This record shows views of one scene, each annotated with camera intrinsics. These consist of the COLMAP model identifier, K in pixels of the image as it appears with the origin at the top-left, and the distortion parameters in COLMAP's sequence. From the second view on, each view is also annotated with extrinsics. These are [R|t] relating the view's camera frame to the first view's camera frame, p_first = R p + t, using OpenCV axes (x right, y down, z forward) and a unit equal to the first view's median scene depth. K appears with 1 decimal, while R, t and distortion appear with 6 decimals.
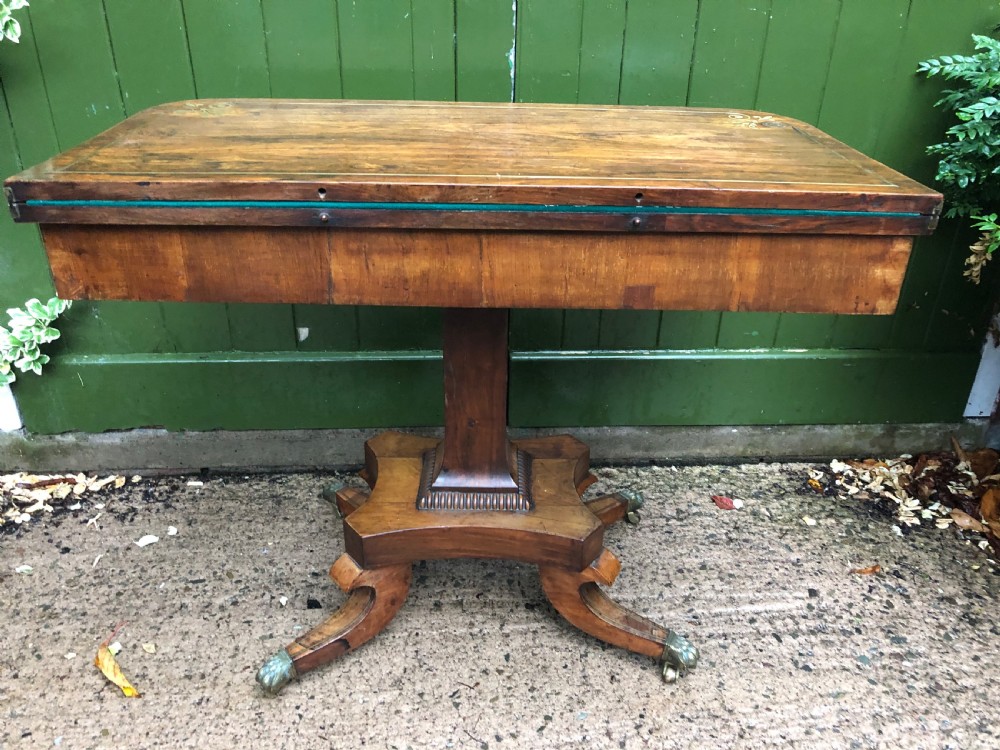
lens RADIAL K [[799.7, 0, 498.3], [0, 799.7, 357.8], [0, 0, 1]] dist [-0.009886, 0.049588]
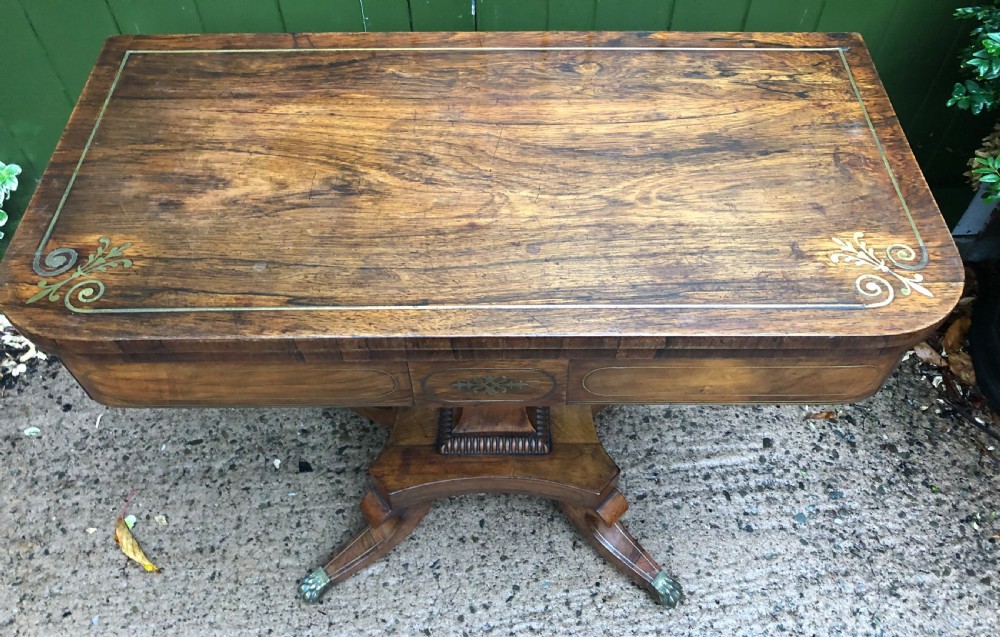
lens RADIAL K [[815.9, 0, 504.5], [0, 815.9, 253.9], [0, 0, 1]] dist [-0.016586, 0.059041]
pose [[0.999851, -0.016307, -0.005637, 0.049683], [0.017212, 0.920086, 0.391338, -0.373885], [-0.001195, -0.391377, 0.920230, 0.088912]]
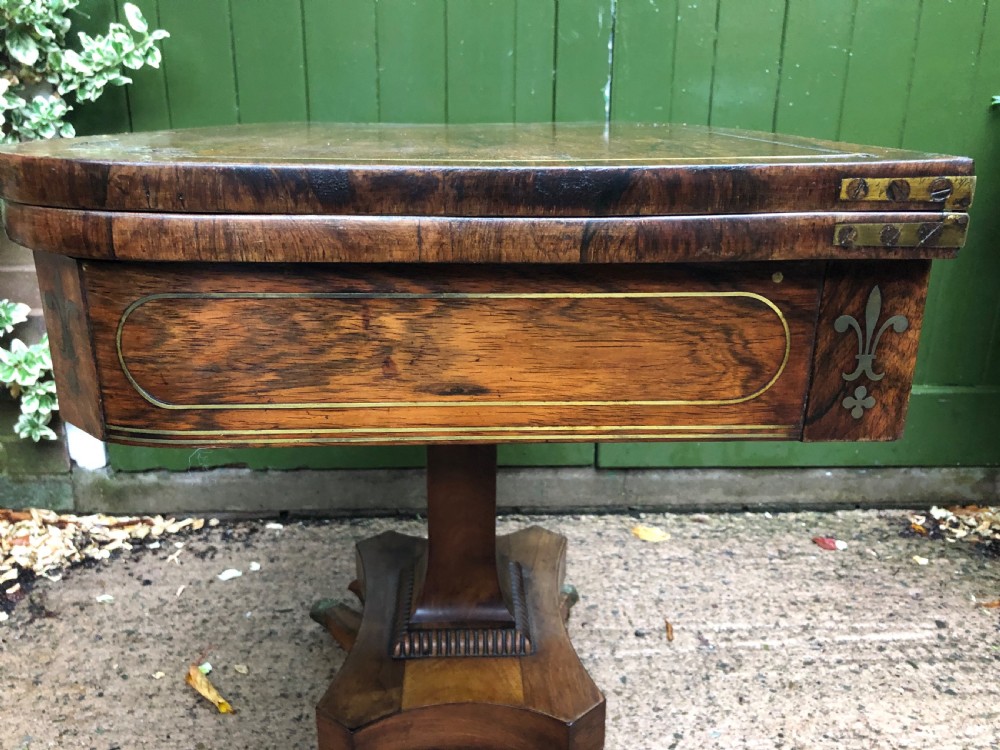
lens RADIAL K [[806.4, 0, 503.8], [0, 806.4, 365.9], [0, 0, 1]] dist [-0.036744, 0.085194]
pose [[0.999885, -0.004054, -0.014638, -0.100929], [0.001411, 0.984342, -0.176266, 0.161140], [0.015123, 0.176225, 0.984234, 0.013867]]
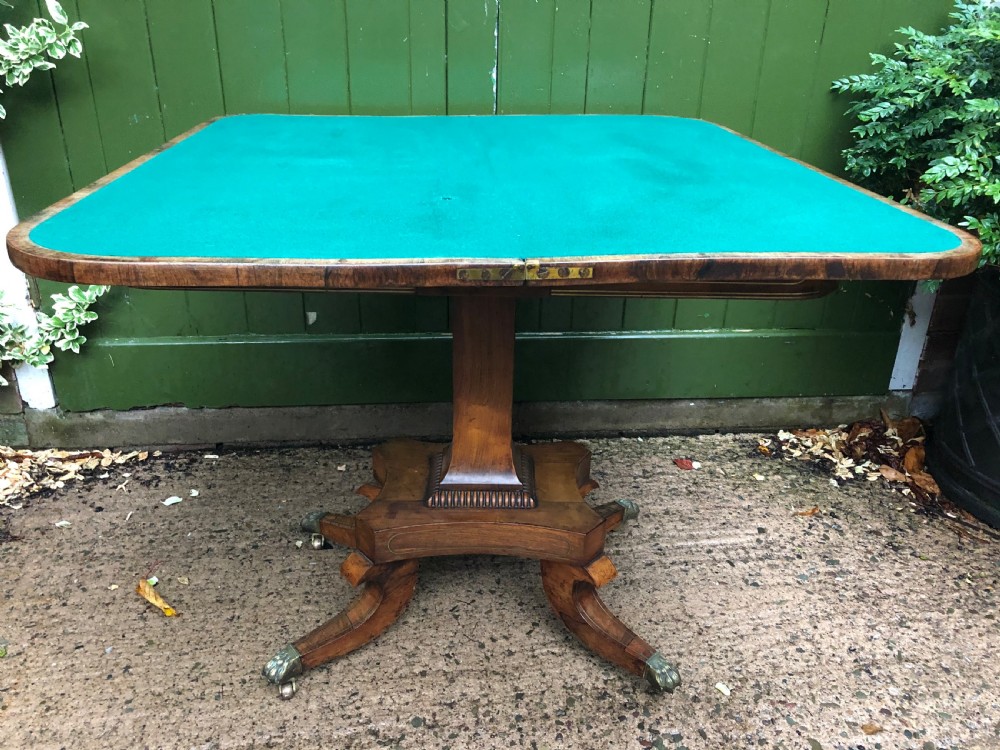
lens RADIAL K [[799.7, 0, 498.3], [0, 799.7, 357.8], [0, 0, 1]] dist [-0.009886, 0.049588]
pose [[0.999250, -0.011990, 0.036831, -0.024431], [0.014353, 0.997809, -0.064589, 0.114285], [-0.035976, 0.065069, 0.997232, -0.149952]]
